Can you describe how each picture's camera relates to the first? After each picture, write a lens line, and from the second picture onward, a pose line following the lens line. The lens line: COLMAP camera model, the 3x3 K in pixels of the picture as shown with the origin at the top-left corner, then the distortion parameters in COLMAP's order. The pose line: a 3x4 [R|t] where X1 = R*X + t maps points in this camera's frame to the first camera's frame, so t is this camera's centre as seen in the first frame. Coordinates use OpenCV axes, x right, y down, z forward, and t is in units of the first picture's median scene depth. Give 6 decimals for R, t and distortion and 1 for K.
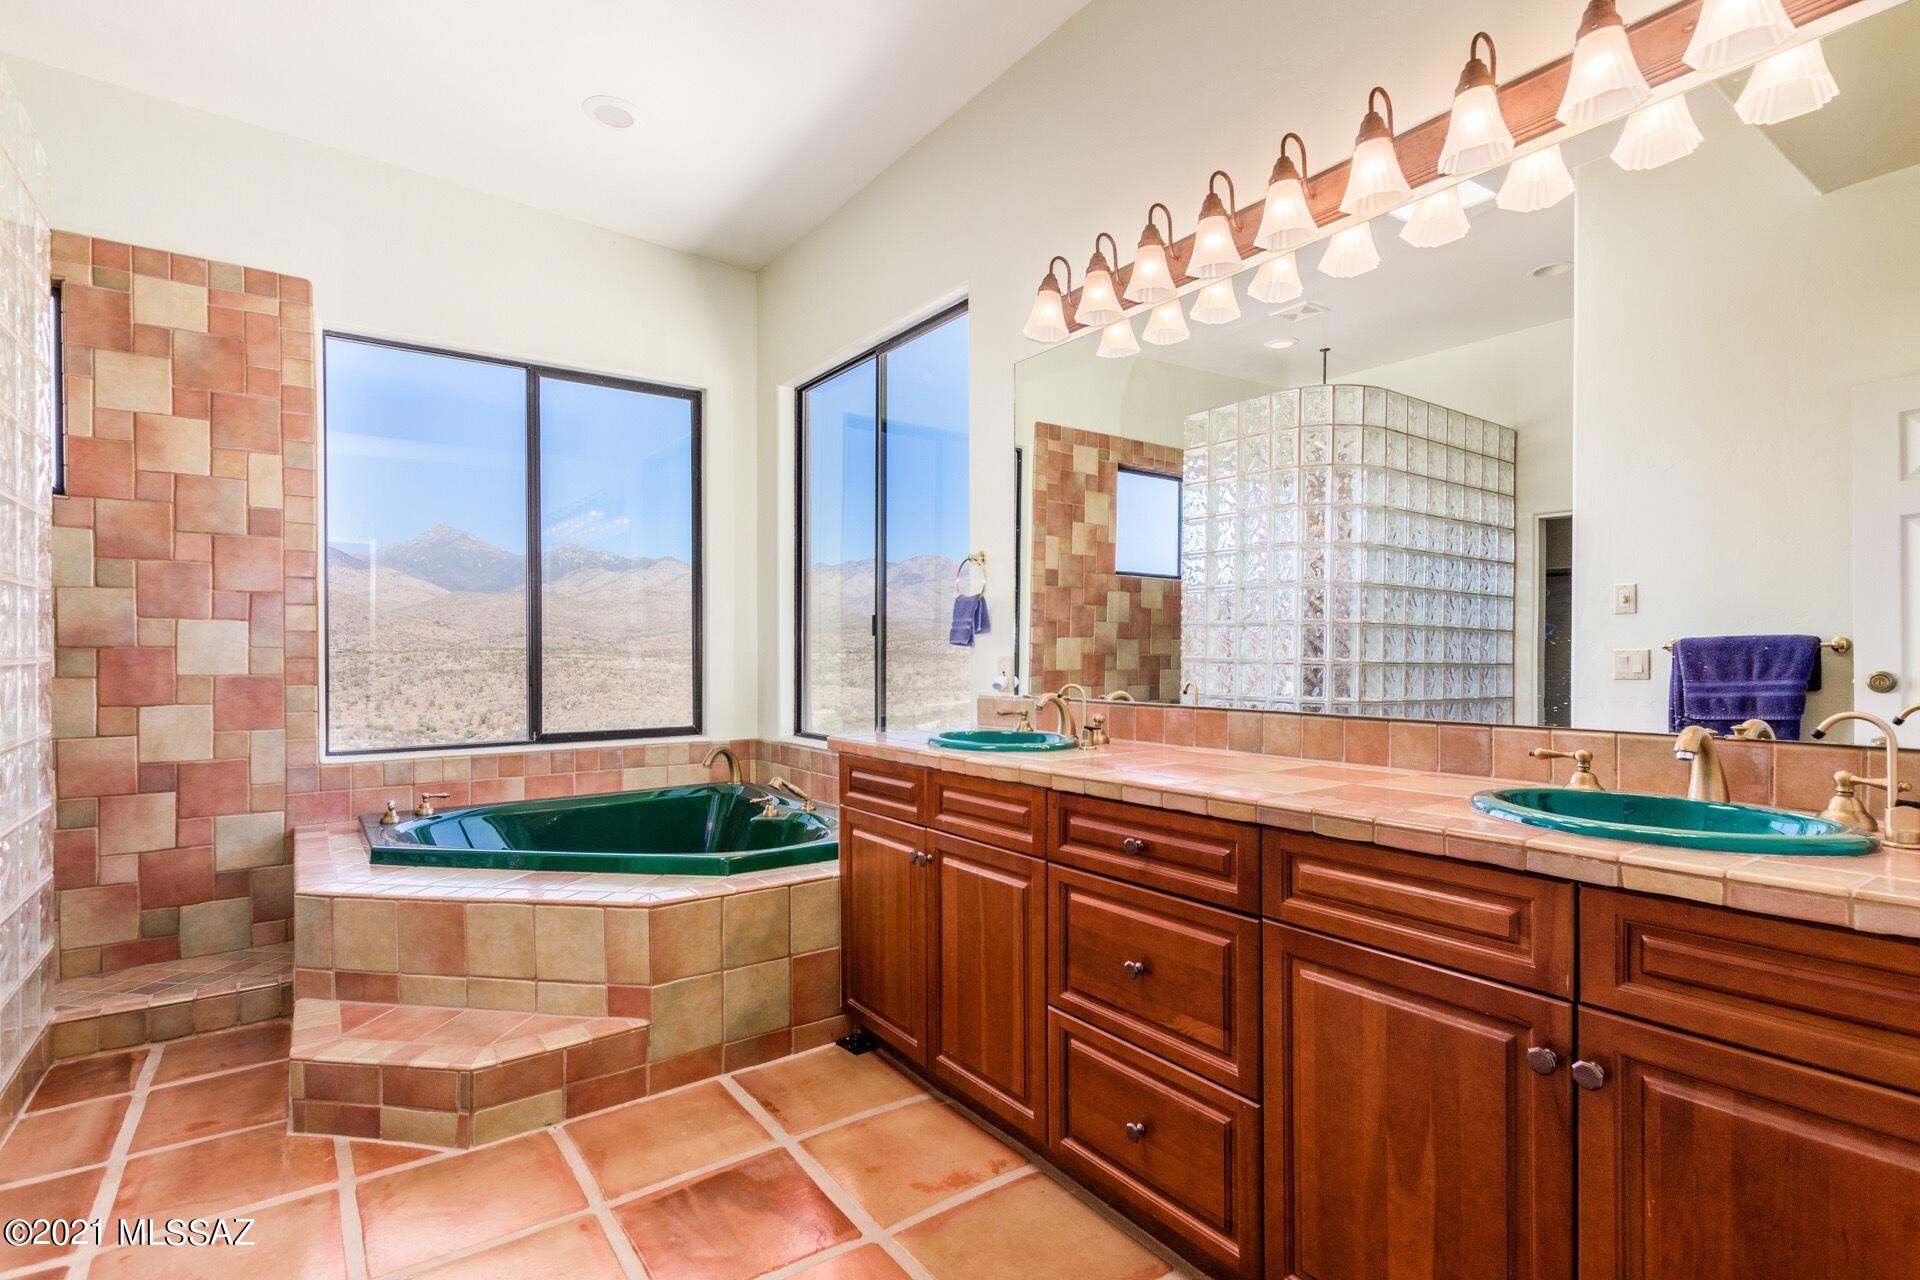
lens RADIAL K [[928.9, 0, 961.8], [0, 928.9, 655.0], [0, 0, 1]] dist [0.021048, -0.010539]
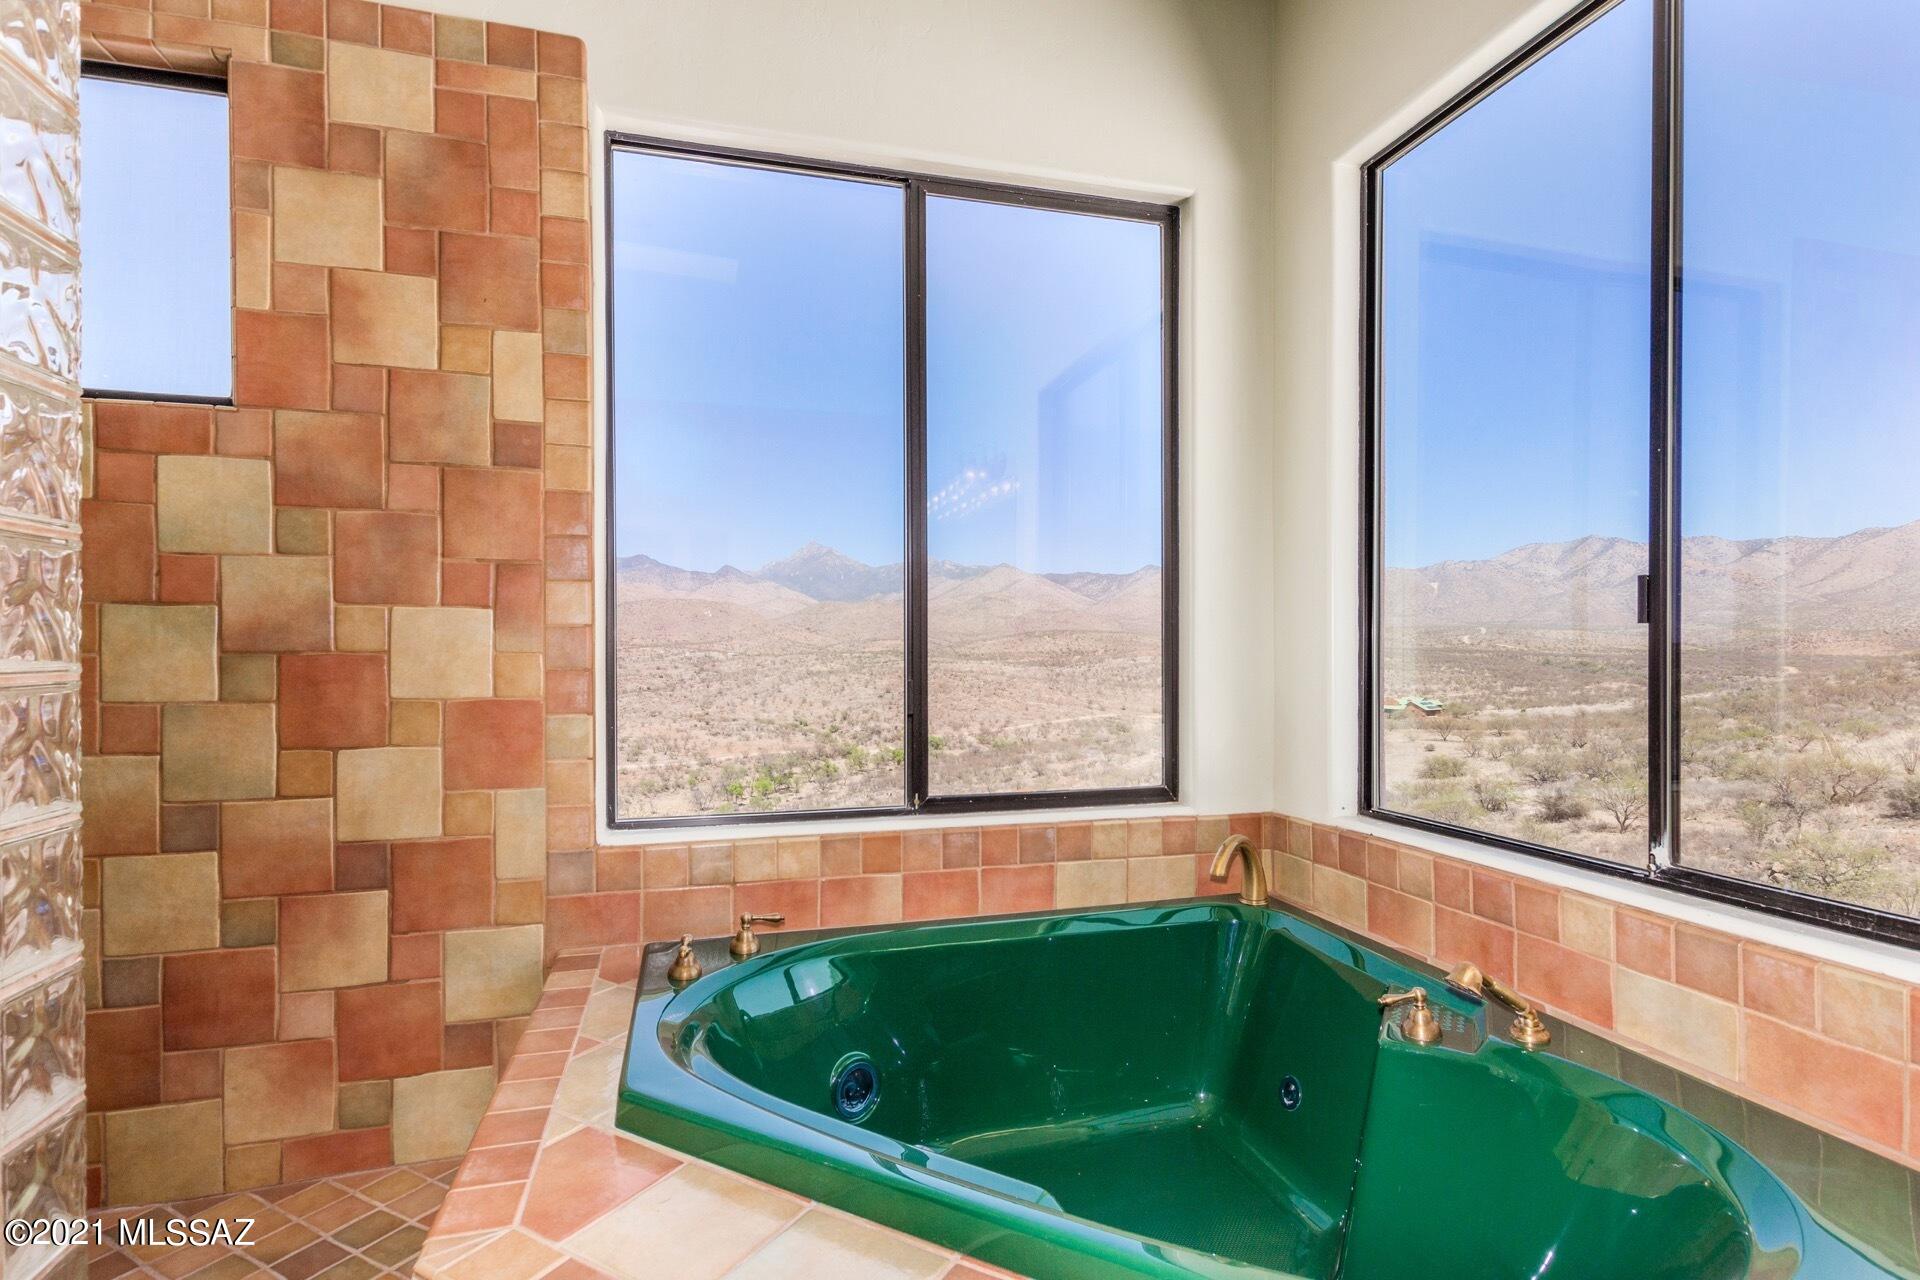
lens RADIAL K [[928.9, 0, 959.4], [0, 928.9, 654.6], [0, 0, 1]] dist [0.021048, -0.010539]
pose [[0.939068, -0.000623, -0.343732, -0.243822], [-0.000579, 0.999994, -0.003394, -0.004140], [0.343732, 0.003386, 0.939062, 0.482862]]
